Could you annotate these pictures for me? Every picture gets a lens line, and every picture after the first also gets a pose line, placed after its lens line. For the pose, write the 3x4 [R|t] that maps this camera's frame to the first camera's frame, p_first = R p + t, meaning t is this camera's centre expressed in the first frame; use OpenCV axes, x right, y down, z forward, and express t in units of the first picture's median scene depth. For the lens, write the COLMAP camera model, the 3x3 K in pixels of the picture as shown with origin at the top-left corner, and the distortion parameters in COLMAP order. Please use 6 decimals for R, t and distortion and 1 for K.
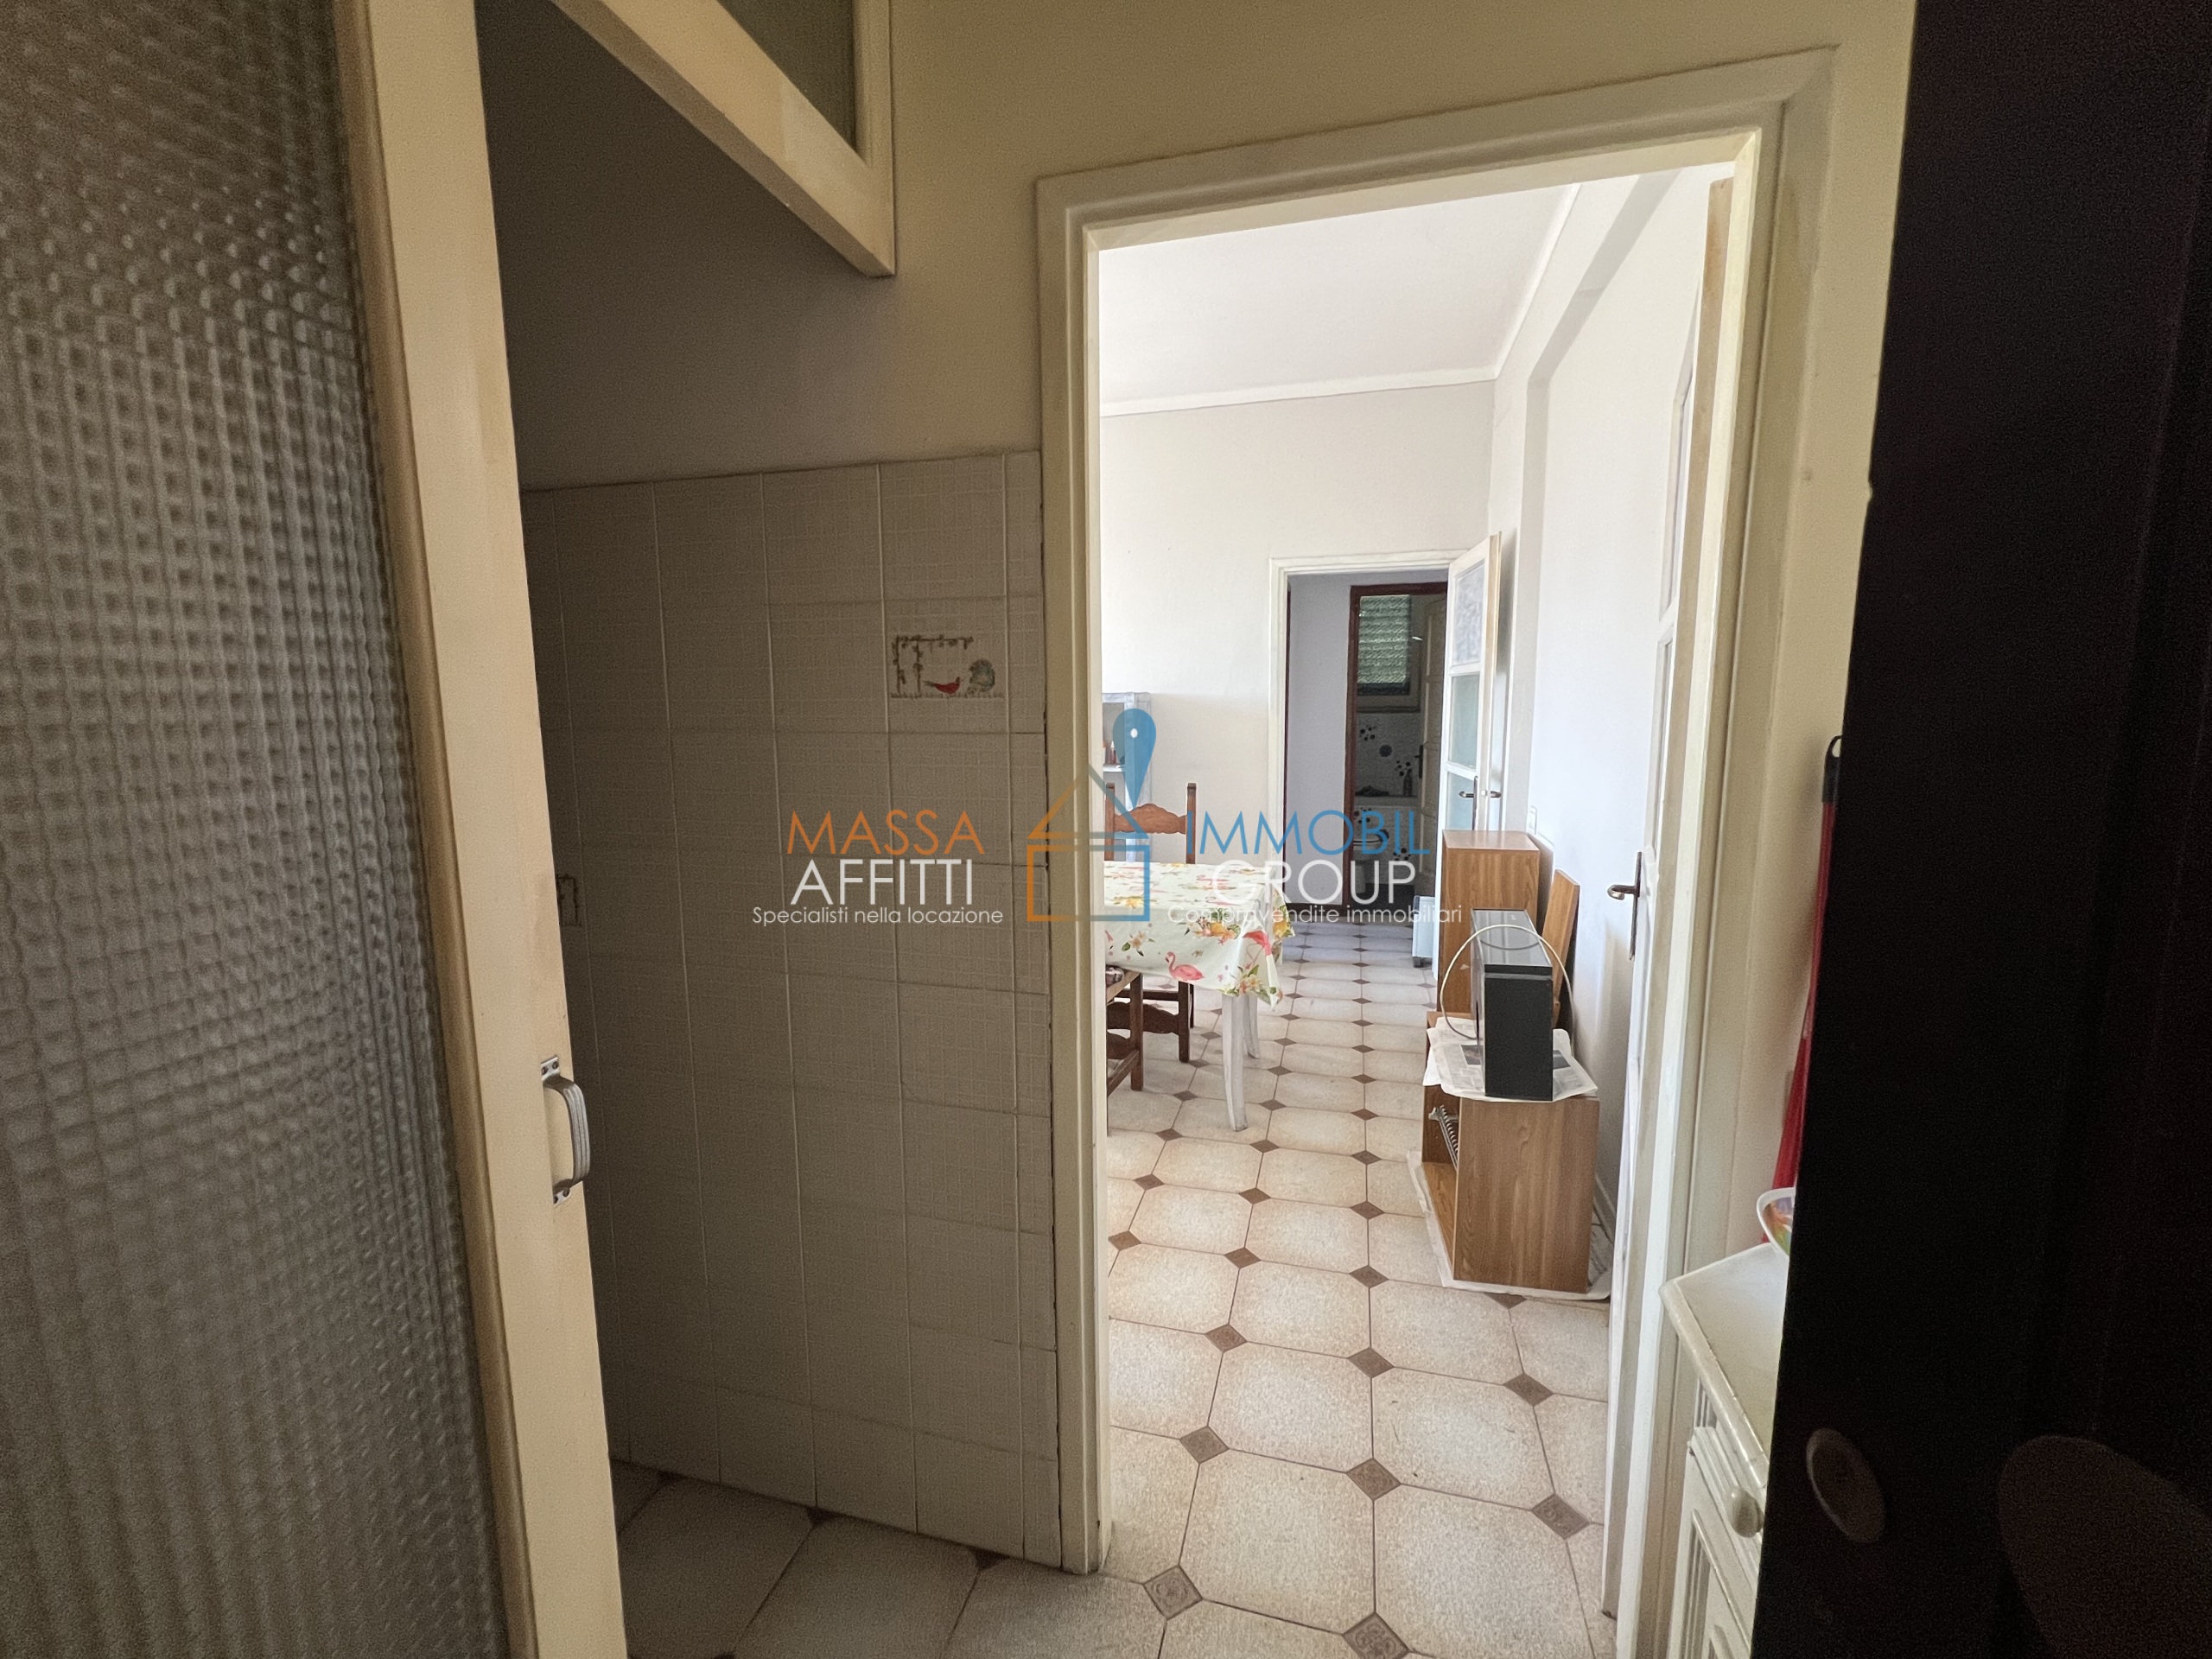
lens RADIAL K [[930.8, 0, 1103.7], [0, 930.8, 822.7], [0, 0, 1]] dist [-0.001369, 0.000271]
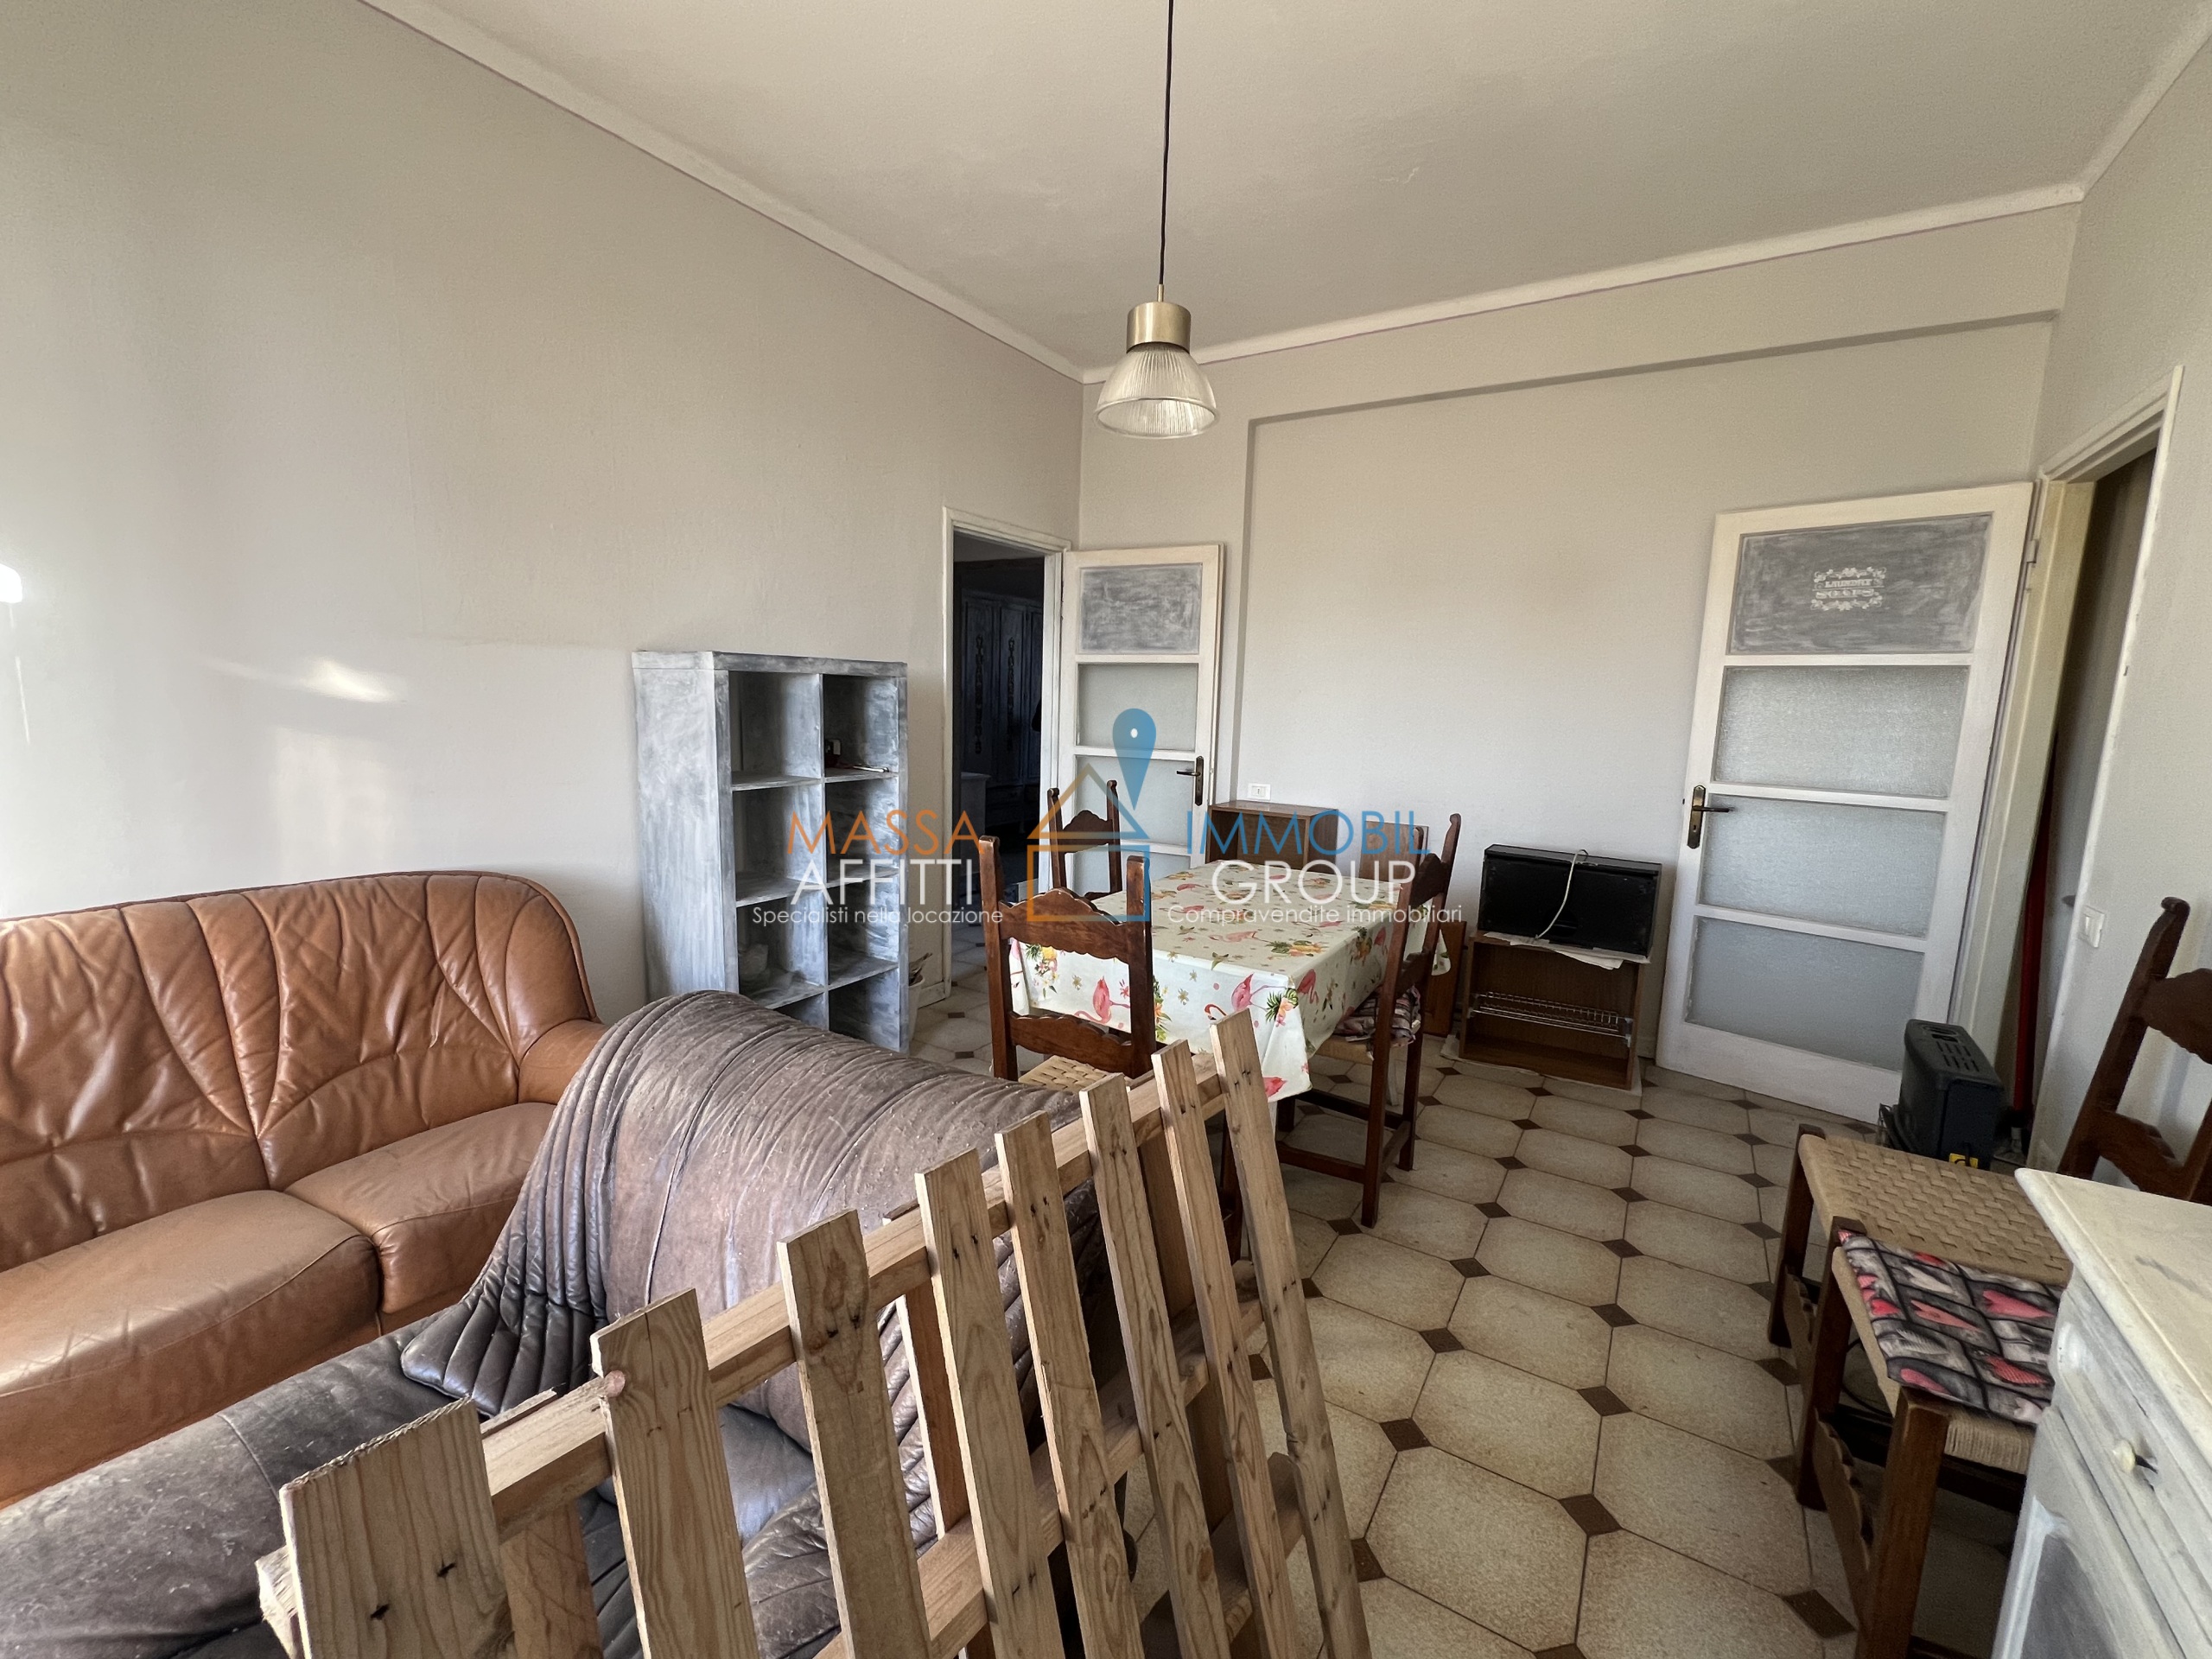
lens RADIAL K [[930.8, 0, 1102.5], [0, 930.8, 825.1], [0, 0, 1]] dist [-0.001369, 0.000271]
pose [[0.303094, -0.111669, 0.946395, -0.670425], [0.093823, 0.991782, 0.086977, -0.077435], [-0.948331, 0.062431, 0.311080, 0.750569]]
